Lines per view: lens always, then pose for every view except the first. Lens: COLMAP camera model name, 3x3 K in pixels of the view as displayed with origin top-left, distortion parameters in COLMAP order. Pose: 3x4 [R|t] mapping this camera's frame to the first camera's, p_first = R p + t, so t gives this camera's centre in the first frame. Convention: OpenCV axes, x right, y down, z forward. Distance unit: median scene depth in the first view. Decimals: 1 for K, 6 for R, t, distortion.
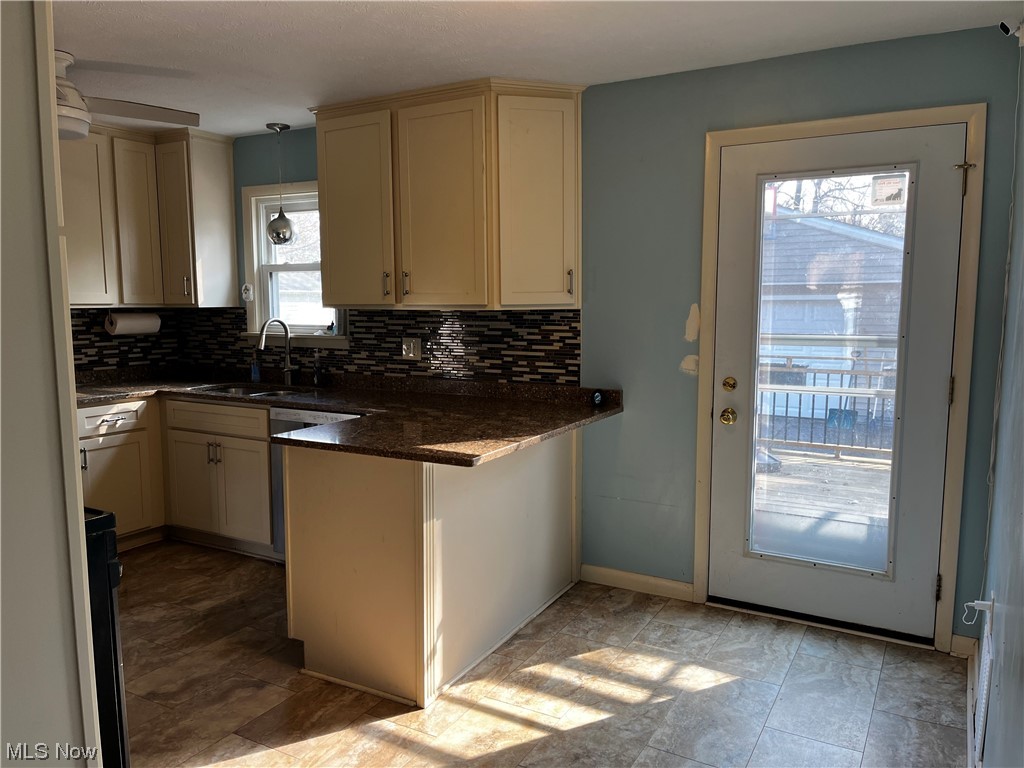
lens RADIAL K [[784.2, 0, 514.1], [0, 784.2, 386.4], [0, 0, 1]] dist [0.030072, 0.002145]
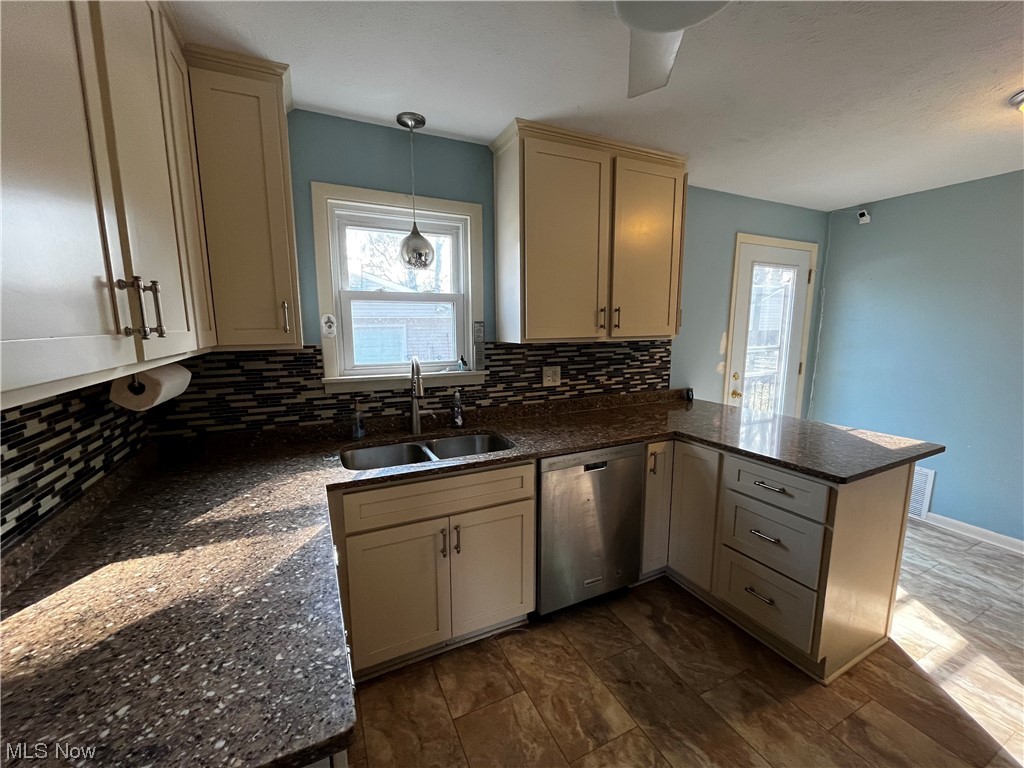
lens RADIAL K [[415.1, 0, 511.5], [0, 415.1, 382.2], [0, 0, 1]] dist [-0.004919, 0.000458]
pose [[0.568736, -0.115628, 0.814352, -0.678174], [0.095249, 0.992667, 0.074425, -0.093234], [-0.816987, 0.035239, 0.575579, 0.745764]]
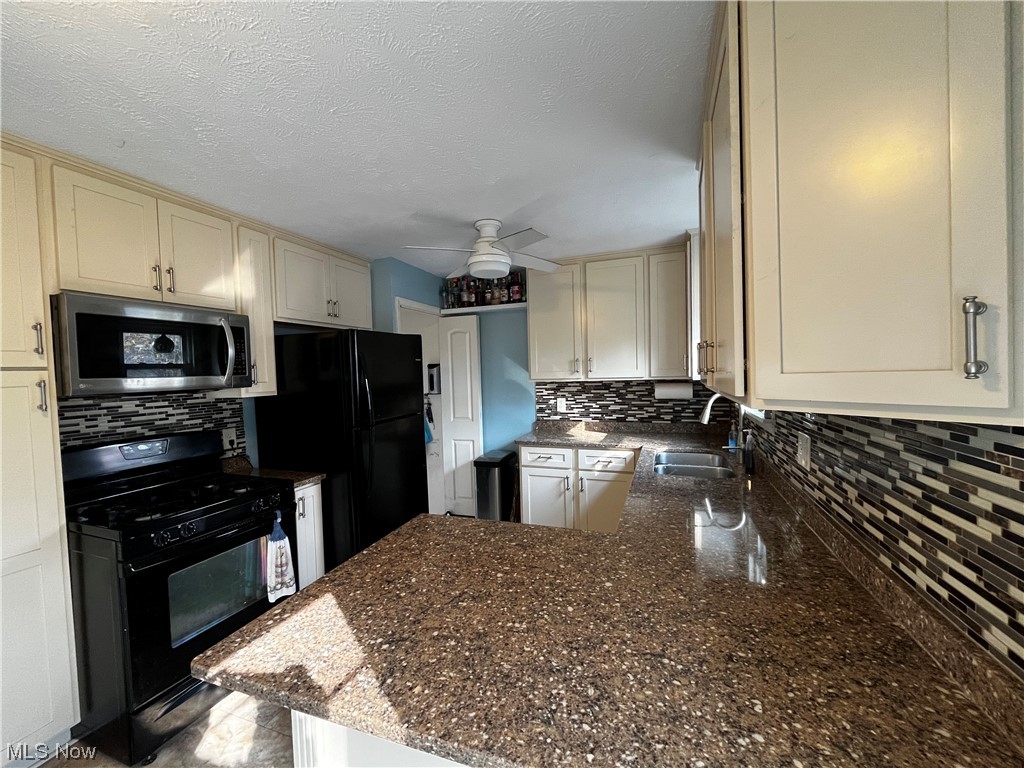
lens RADIAL K [[415.1, 0, 515.0], [0, 415.1, 382.3], [0, 0, 1]] dist [-0.004919, 0.000458]
pose [[0.169437, 0.027073, -0.985169, 0.181215], [-0.087860, 0.996057, 0.012261, -0.093211], [0.981617, 0.084479, 0.171148, 0.731879]]
